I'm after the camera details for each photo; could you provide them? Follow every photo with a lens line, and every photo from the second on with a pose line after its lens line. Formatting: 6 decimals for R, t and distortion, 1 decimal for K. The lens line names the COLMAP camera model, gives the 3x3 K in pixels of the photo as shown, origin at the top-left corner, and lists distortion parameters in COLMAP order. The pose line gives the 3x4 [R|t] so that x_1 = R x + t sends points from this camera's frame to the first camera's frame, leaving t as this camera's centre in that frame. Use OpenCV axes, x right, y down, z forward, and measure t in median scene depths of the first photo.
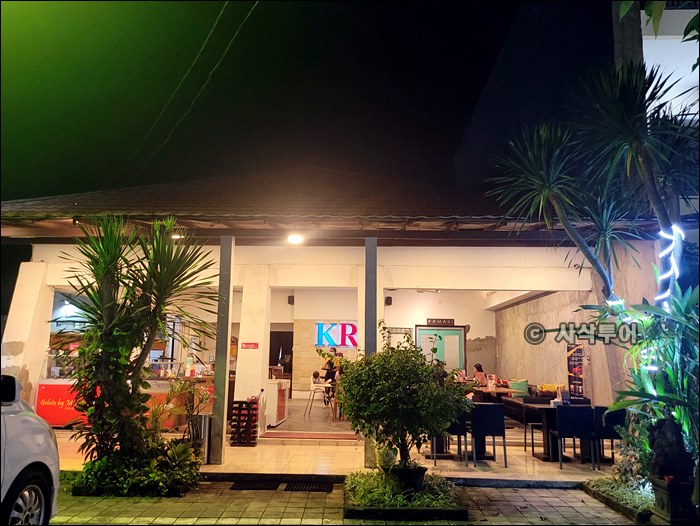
lens RADIAL K [[541.4, 0, 350.0], [0, 541.4, 263.5], [0, 0, 1]] dist [0.052427, 0.001088]
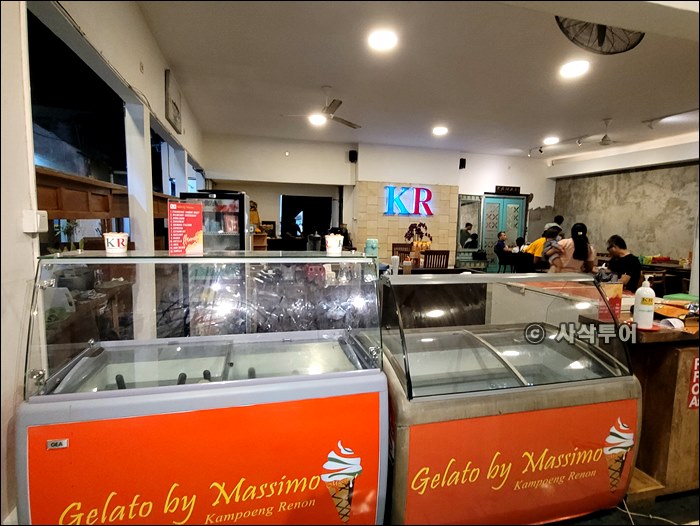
lens RADIAL K [[384.4, 0, 346.6], [0, 384.4, 264.0], [0, 0, 1]] dist [0.002696, -0.003115]
pose [[0.933505, -0.035669, 0.356786, -0.335447], [-0.064962, 0.961749, 0.266117, 0.072216], [-0.352631, -0.271599, 0.895481, 0.468957]]
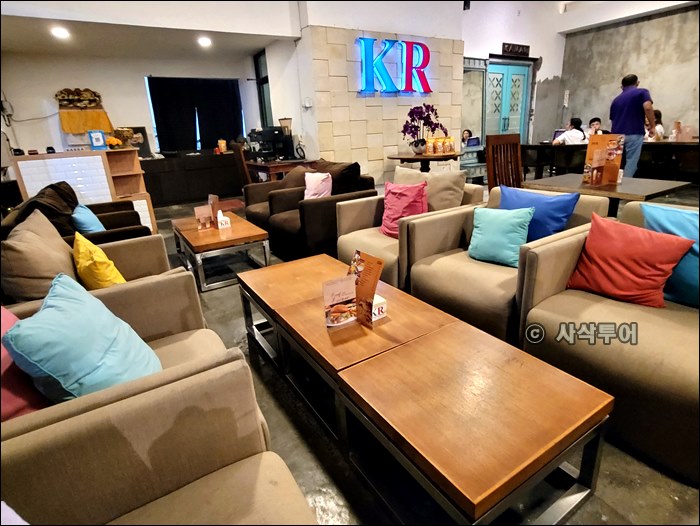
lens RADIAL K [[384.4, 0, 350.7], [0, 384.4, 263.3], [0, 0, 1]] dist [0.002696, -0.003115]
pose [[0.774961, -0.258272, 0.576828, -0.301011], [-0.042274, 0.889463, 0.455047, 0.132359], [-0.630593, -0.377028, 0.678382, 0.727610]]
